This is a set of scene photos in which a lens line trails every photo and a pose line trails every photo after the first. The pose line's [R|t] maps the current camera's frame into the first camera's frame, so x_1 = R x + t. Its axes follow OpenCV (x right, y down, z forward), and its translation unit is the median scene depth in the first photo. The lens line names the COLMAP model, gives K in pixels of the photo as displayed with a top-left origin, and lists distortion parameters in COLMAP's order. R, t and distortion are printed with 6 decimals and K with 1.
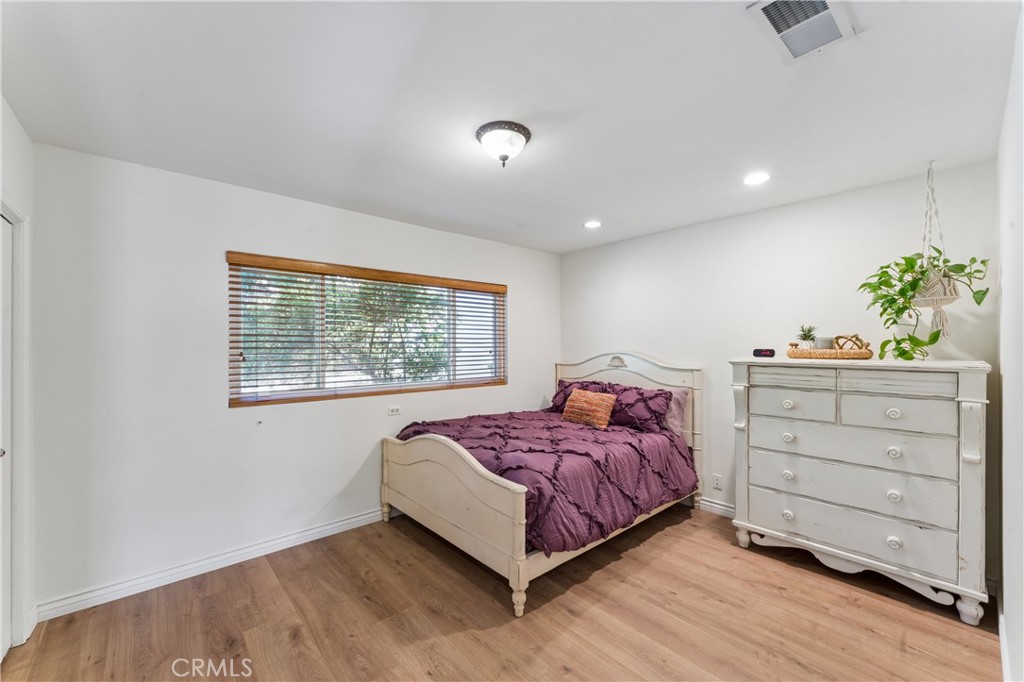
lens RADIAL K [[409.6, 0, 506.9], [0, 409.6, 345.1], [0, 0, 1]] dist [-0.002825, -0.000792]
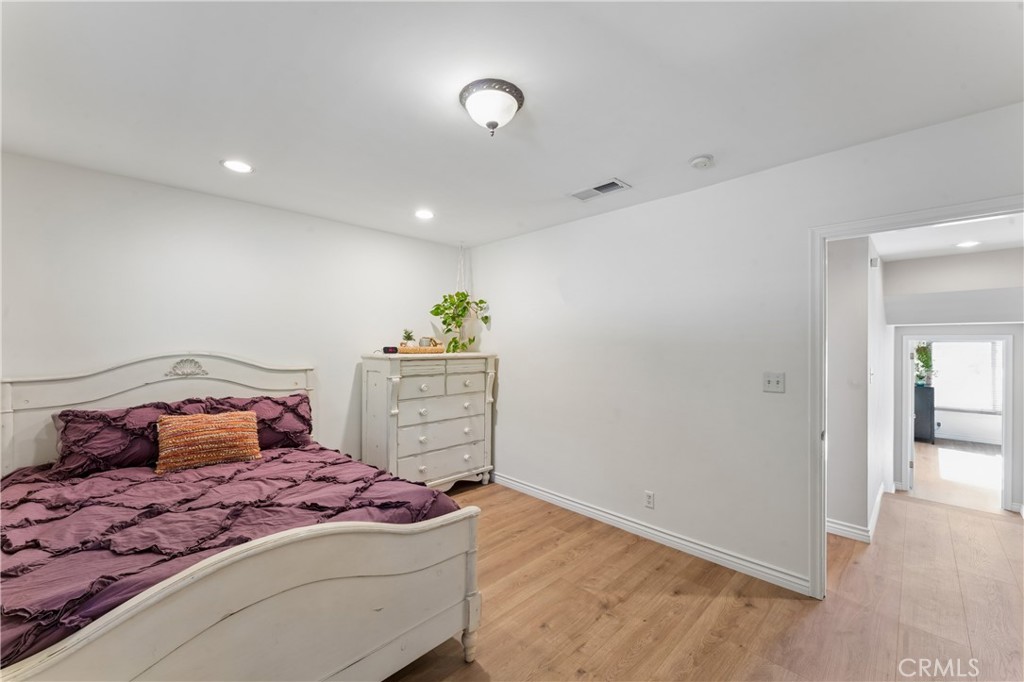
lens RADIAL K [[409.6, 0, 508.0], [0, 409.6, 342.0], [0, 0, 1]] dist [-0.002825, -0.000792]
pose [[-0.057901, 0.004012, 0.998314, -0.720550], [-0.004122, 0.999982, -0.004258, -0.002034], [-0.998314, -0.004361, -0.057883, 0.839639]]
